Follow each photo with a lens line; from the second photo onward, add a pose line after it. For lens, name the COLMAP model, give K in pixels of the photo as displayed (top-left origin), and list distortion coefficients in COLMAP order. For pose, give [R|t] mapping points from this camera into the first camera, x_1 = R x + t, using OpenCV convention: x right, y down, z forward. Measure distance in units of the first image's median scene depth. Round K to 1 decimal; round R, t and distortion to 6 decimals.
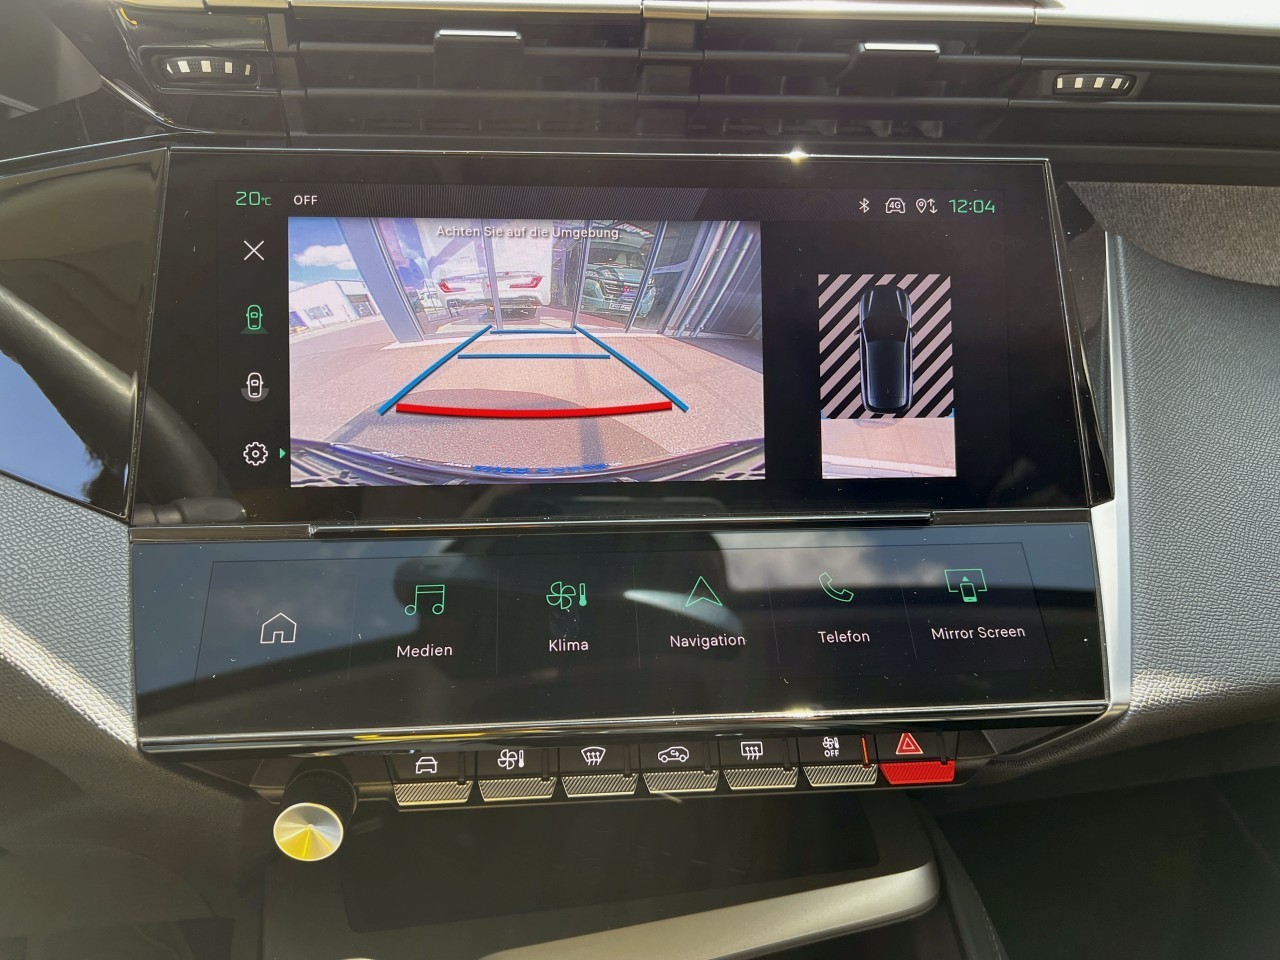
lens RADIAL K [[985.4, 0, 640.0], [0, 985.4, 480.0], [0, 0, 1]] dist [-0.000853, -0.003492]
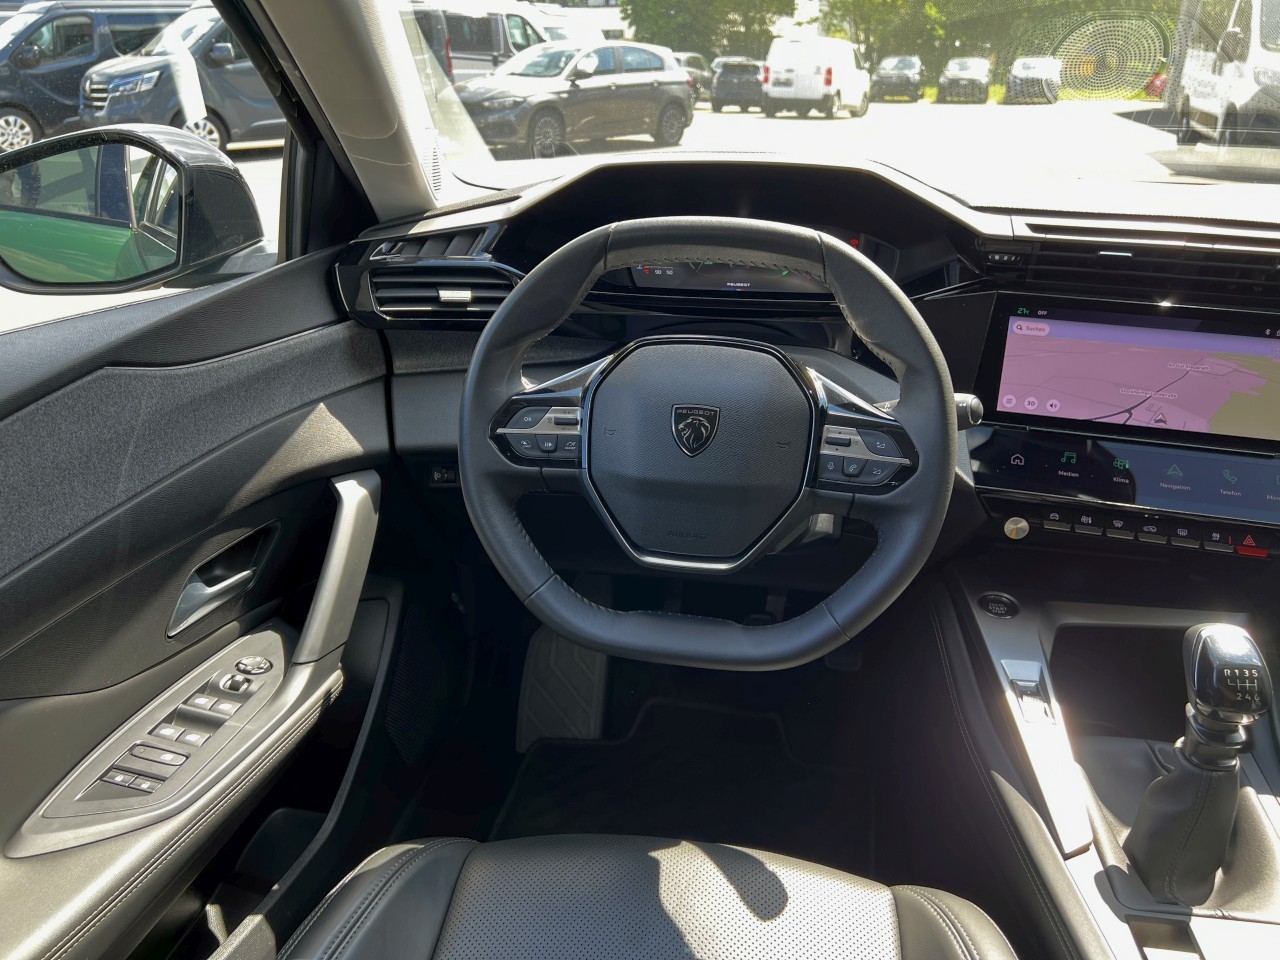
lens RADIAL K [[962.0, 0, 640.0], [0, 962.0, 480.0], [0, 0, 1]] dist [0.063909, -0.075227]
pose [[0.938446, 0.148915, -0.311678, -0.464366], [-0.129620, 0.988179, 0.081857, 0.108121], [0.320184, -0.036419, 0.946655, -1.968048]]
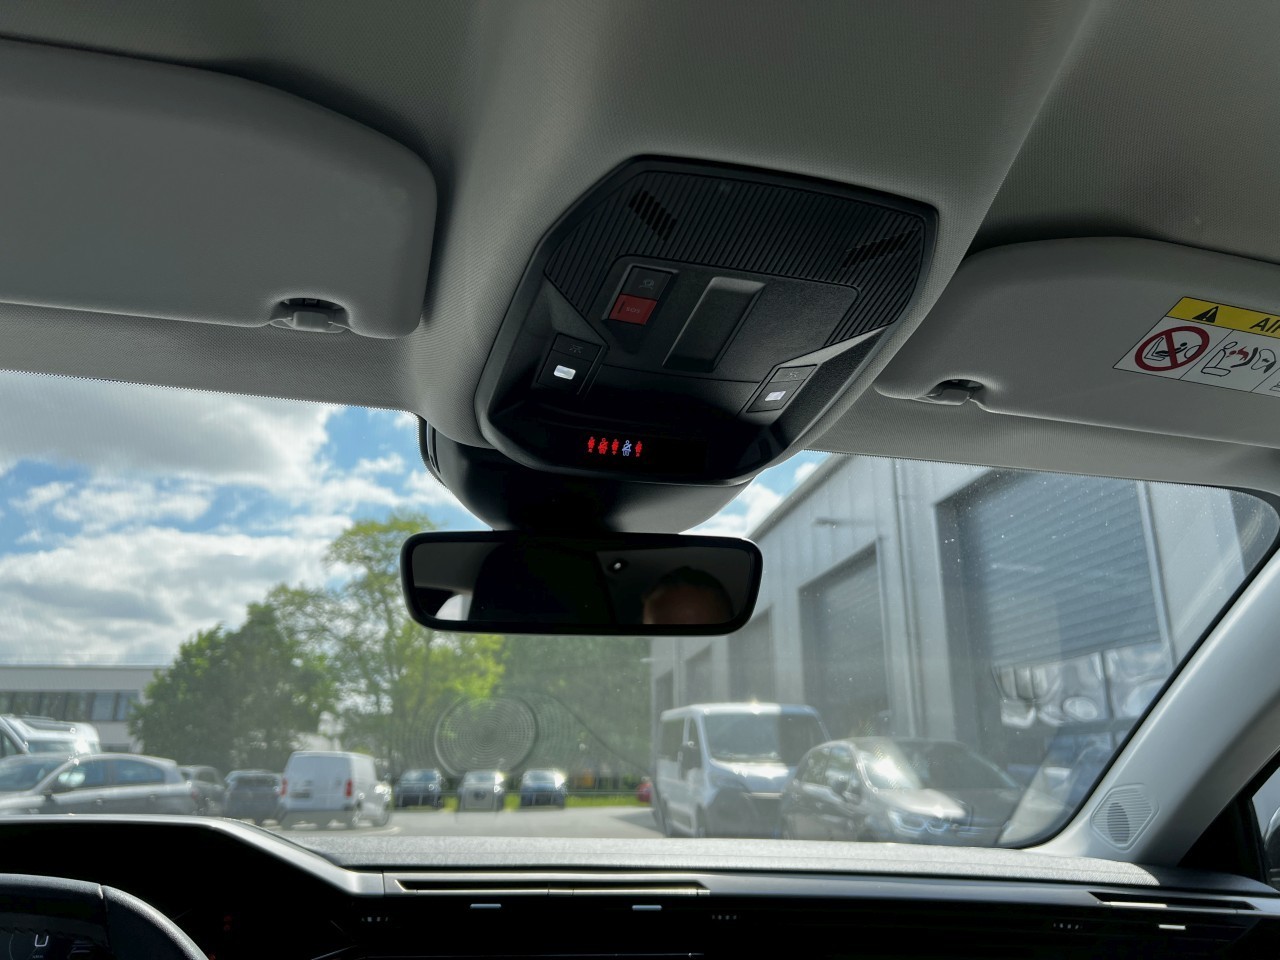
lens RADIAL K [[962.0, 0, 640.0], [0, 962.0, 480.0], [0, 0, 1]] dist [0.063909, -0.075227]
pose [[0.995495, 0.034027, 0.088497, -0.017774], [0.025874, 0.800462, -0.598825, 0.212245], [-0.091214, 0.598417, 0.795975, -1.831615]]
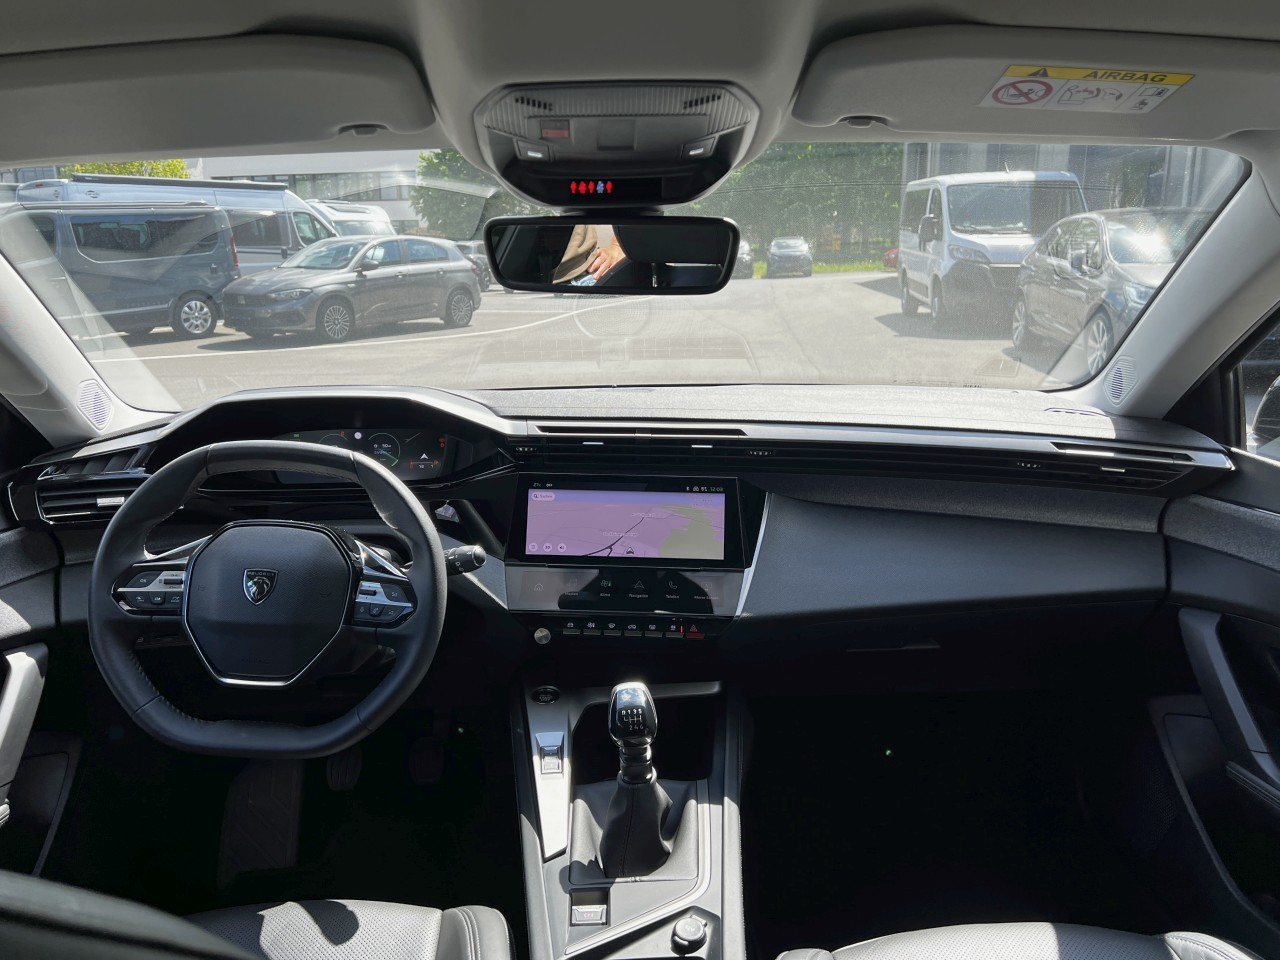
lens RADIAL K [[962.0, 0, 640.0], [0, 962.0, 480.0], [0, 0, 1]] dist [0.063909, -0.075227]
pose [[0.987340, 0.028845, -0.155974, 0.640848], [-0.044492, 0.994213, -0.097780, 0.068628], [0.152251, 0.103481, 0.982910, -2.804133]]
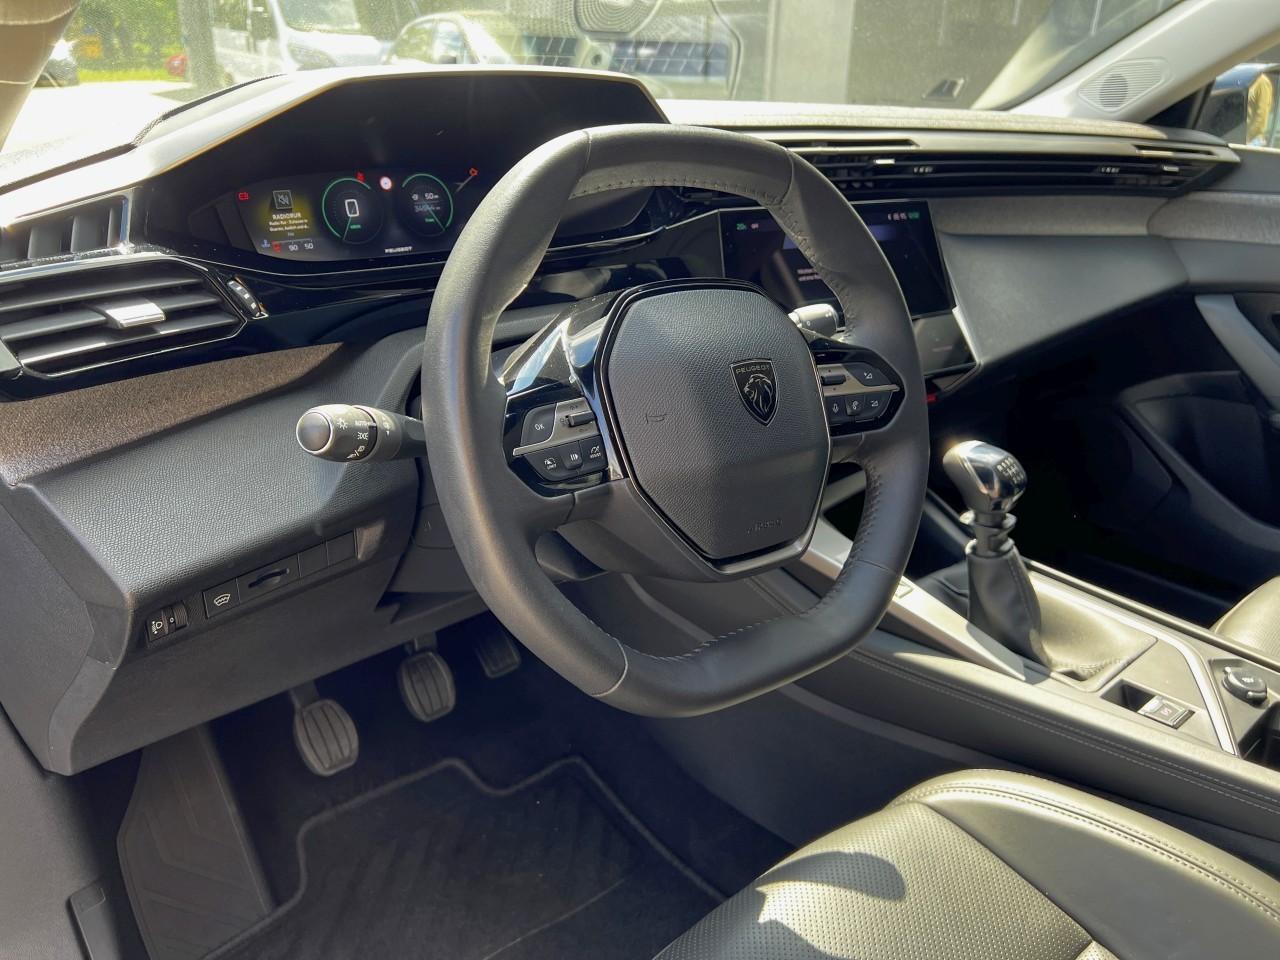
lens RADIAL K [[985.4, 0, 640.0], [0, 985.4, 480.0], [0, 0, 1]] dist [-0.000853, -0.003492]
pose [[0.863830, -0.174499, 0.472597, -2.026318], [0.143839, 0.984476, 0.100588, 0.107812], [-0.482813, -0.018913, 0.875519, -1.326425]]
